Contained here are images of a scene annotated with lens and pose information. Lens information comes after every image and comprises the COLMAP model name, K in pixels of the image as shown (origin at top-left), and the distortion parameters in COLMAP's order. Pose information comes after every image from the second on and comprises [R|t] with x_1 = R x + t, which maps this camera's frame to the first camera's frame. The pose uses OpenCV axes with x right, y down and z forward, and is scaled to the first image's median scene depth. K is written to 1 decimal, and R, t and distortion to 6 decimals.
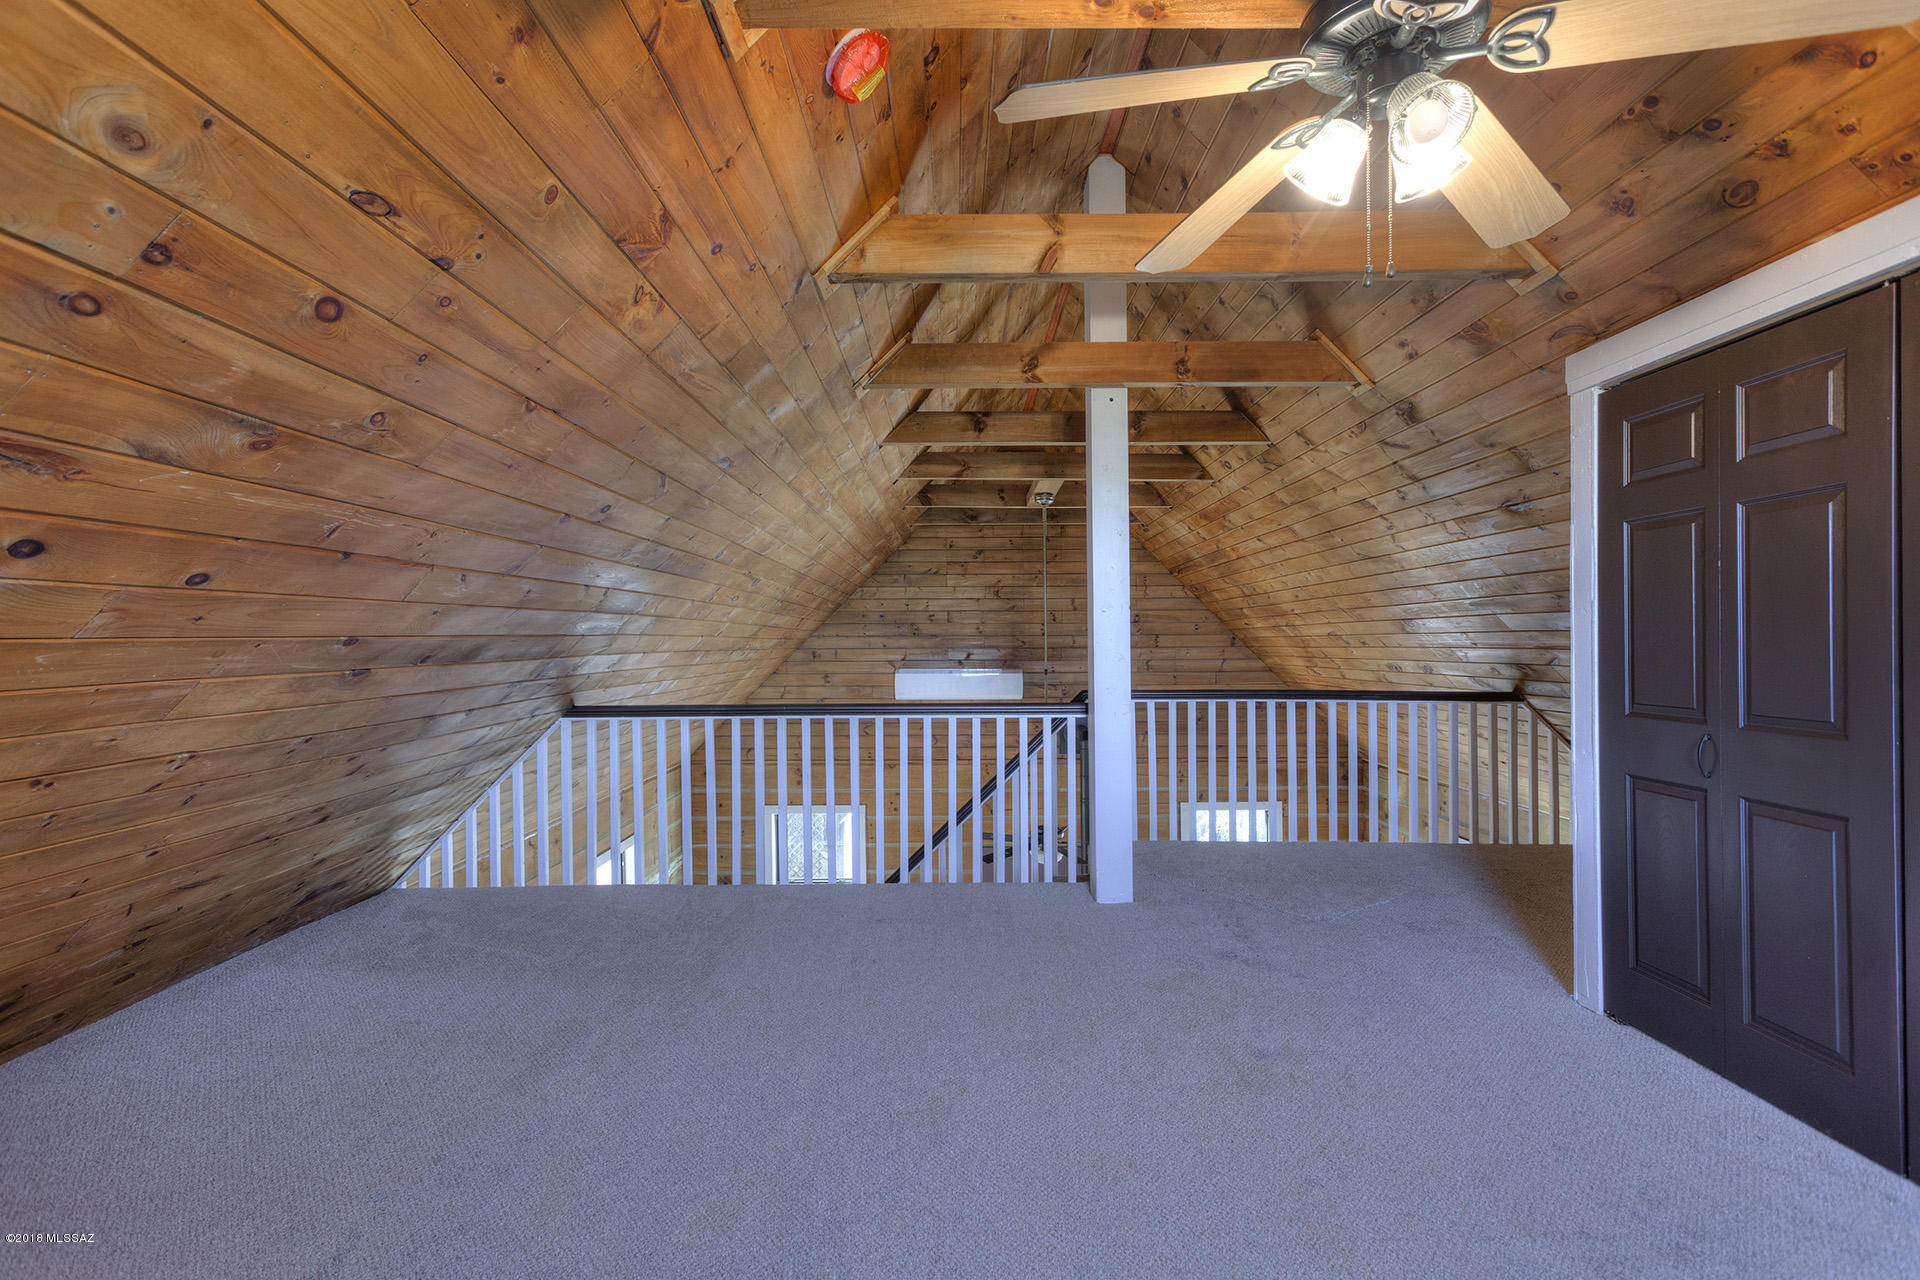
lens RADIAL K [[898.0, 0, 955.3], [0, 898.0, 634.3], [0, 0, 1]] dist [-0.001730, 0.005711]
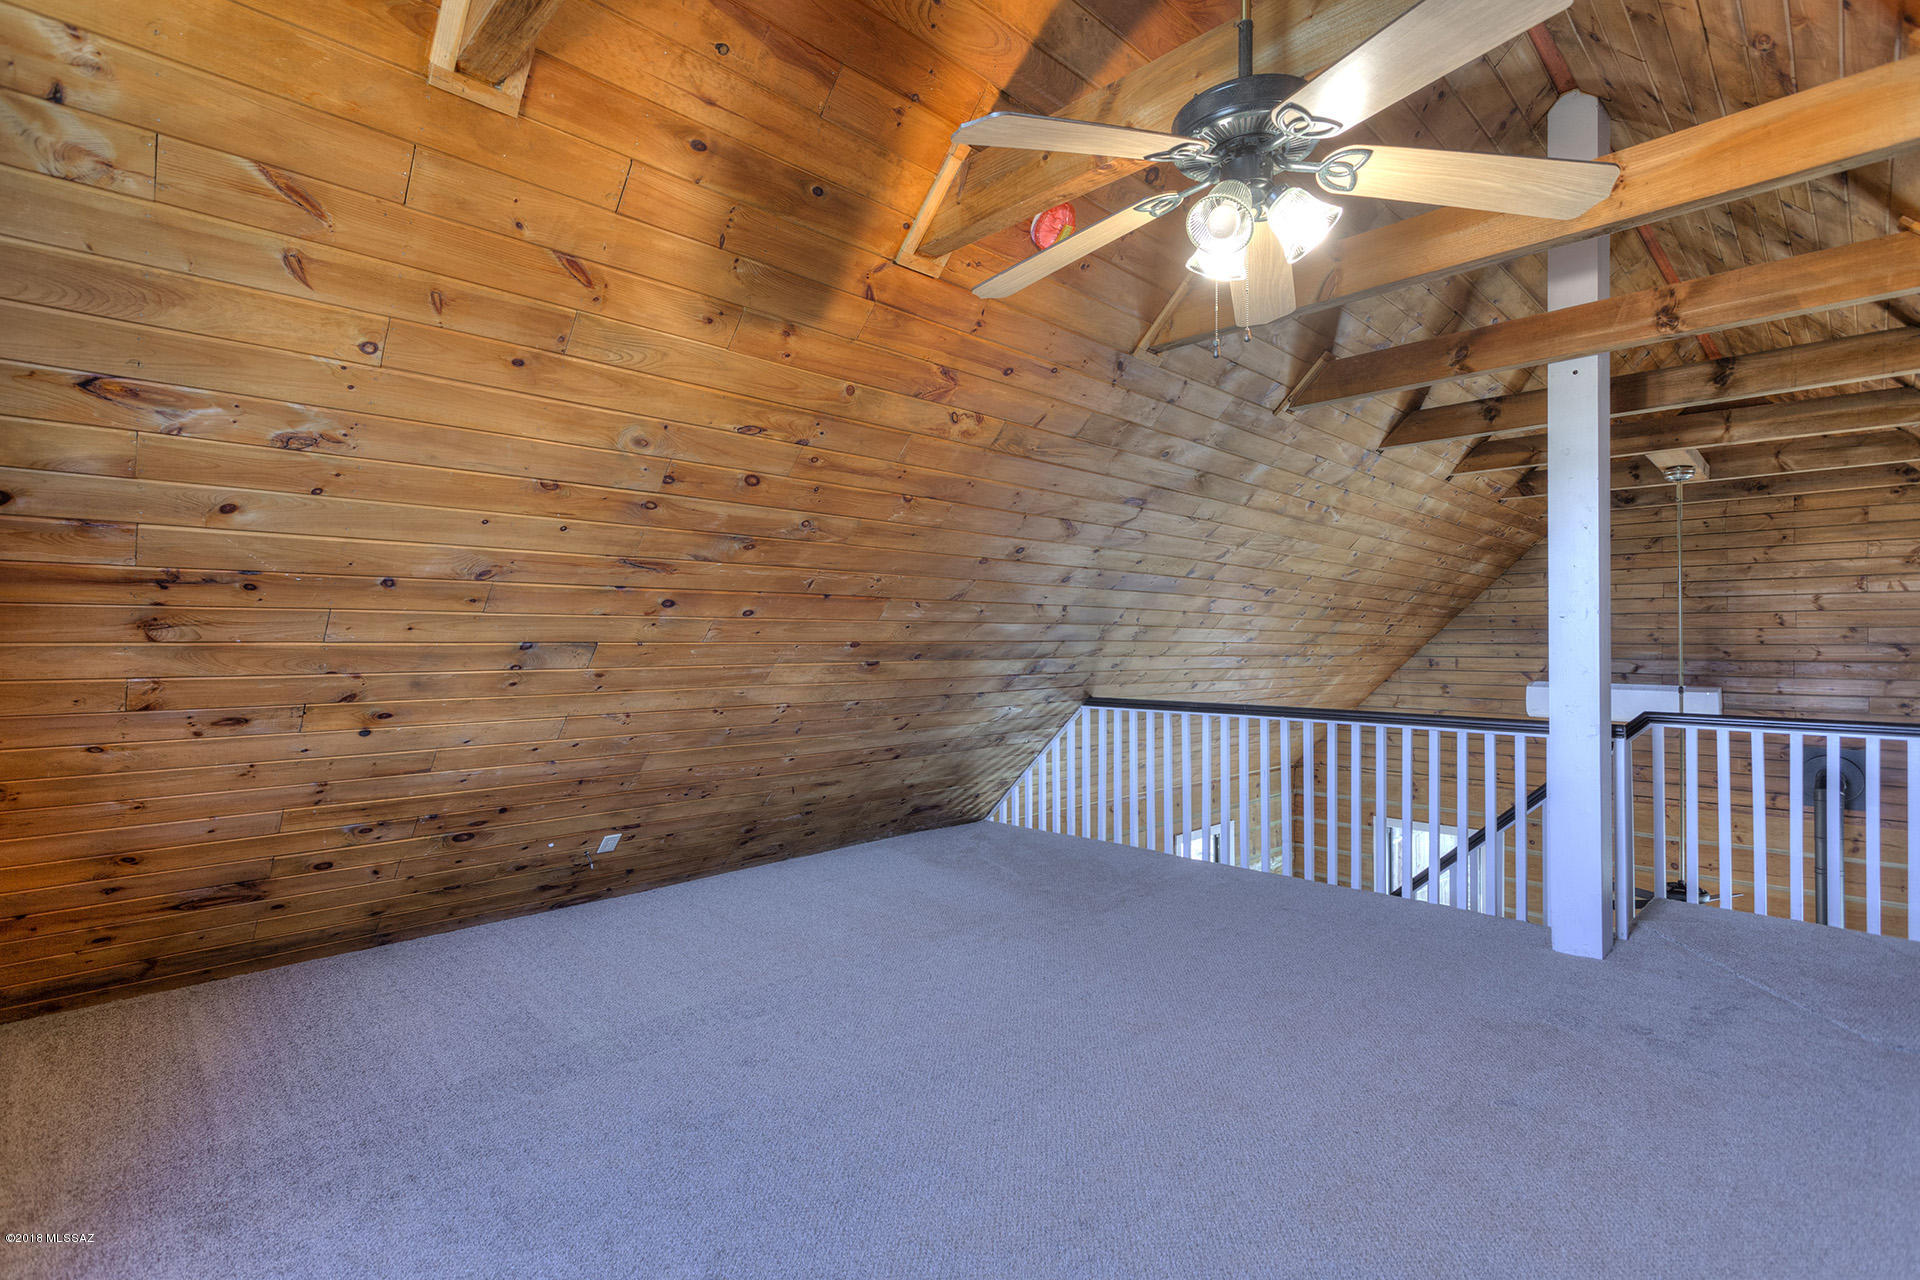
lens RADIAL K [[898.0, 0, 955.3], [0, 898.0, 634.3], [0, 0, 1]] dist [-0.001730, 0.005711]
pose [[0.705847, 0.000013, -0.708365, 0.421201], [-0.003958, 0.999984, -0.003926, -0.003801], [0.708353, 0.005574, 0.705836, -0.039216]]
